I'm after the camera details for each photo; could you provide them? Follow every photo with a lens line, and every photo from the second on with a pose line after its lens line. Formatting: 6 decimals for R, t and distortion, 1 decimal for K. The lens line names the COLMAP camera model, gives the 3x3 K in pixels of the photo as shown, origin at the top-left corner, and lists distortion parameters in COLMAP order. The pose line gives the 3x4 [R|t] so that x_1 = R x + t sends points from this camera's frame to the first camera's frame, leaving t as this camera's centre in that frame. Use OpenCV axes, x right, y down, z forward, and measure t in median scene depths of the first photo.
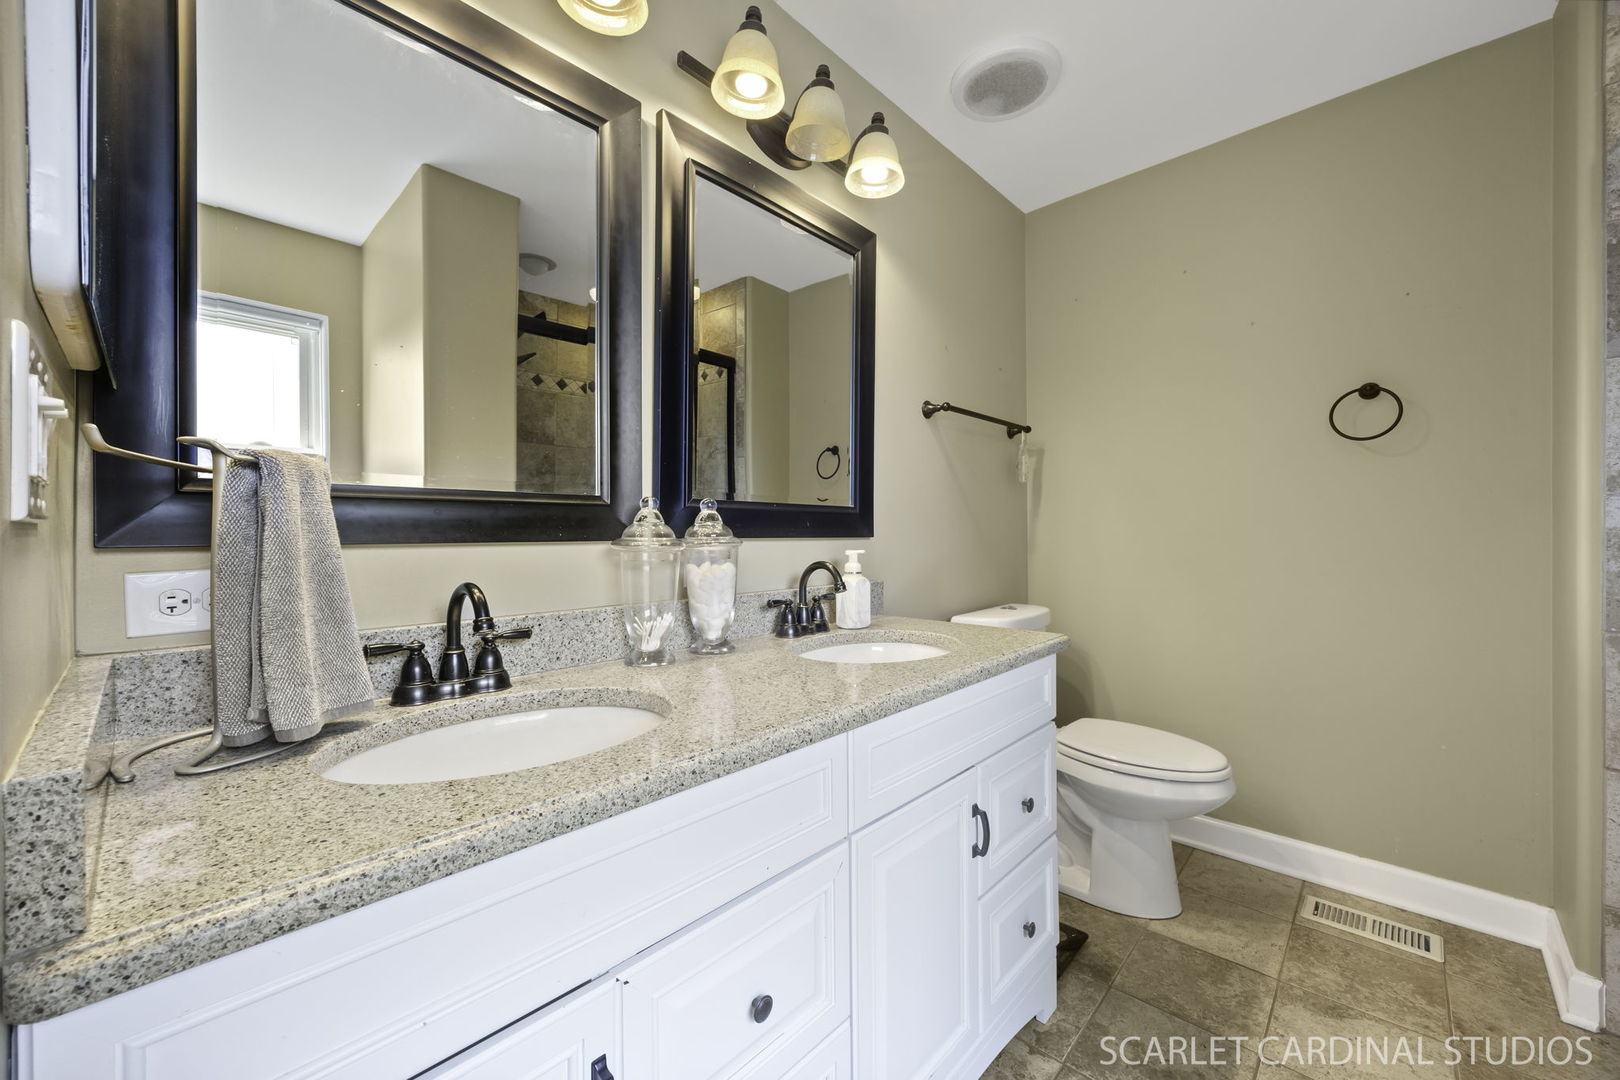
lens RADIAL K [[619.3, 0, 804.2], [0, 619.3, 535.0], [0, 0, 1]] dist [0.000830, -0.000754]
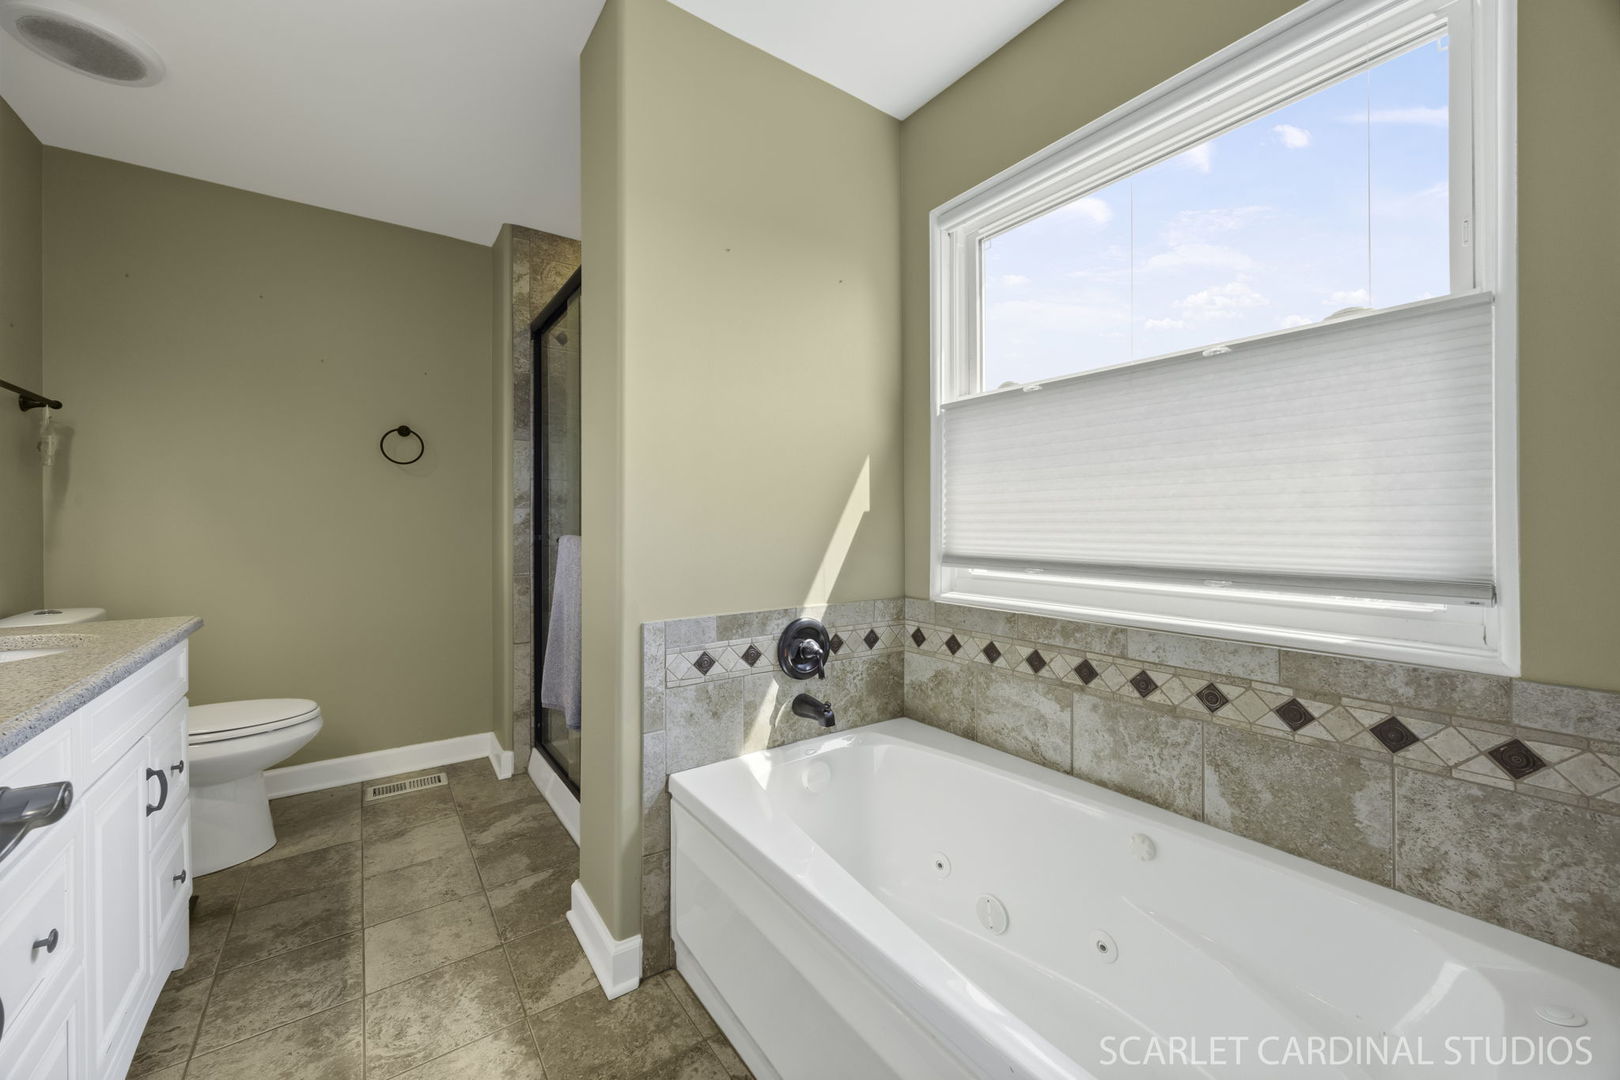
lens RADIAL K [[619.3, 0, 805.8], [0, 619.3, 529.7], [0, 0, 1]] dist [0.000830, -0.000754]
pose [[0.190403, -0.002146, 0.981704, -0.404160], [0.002275, 0.999996, 0.001745, 0.004300], [-0.981703, 0.001901, 0.190407, -0.255468]]
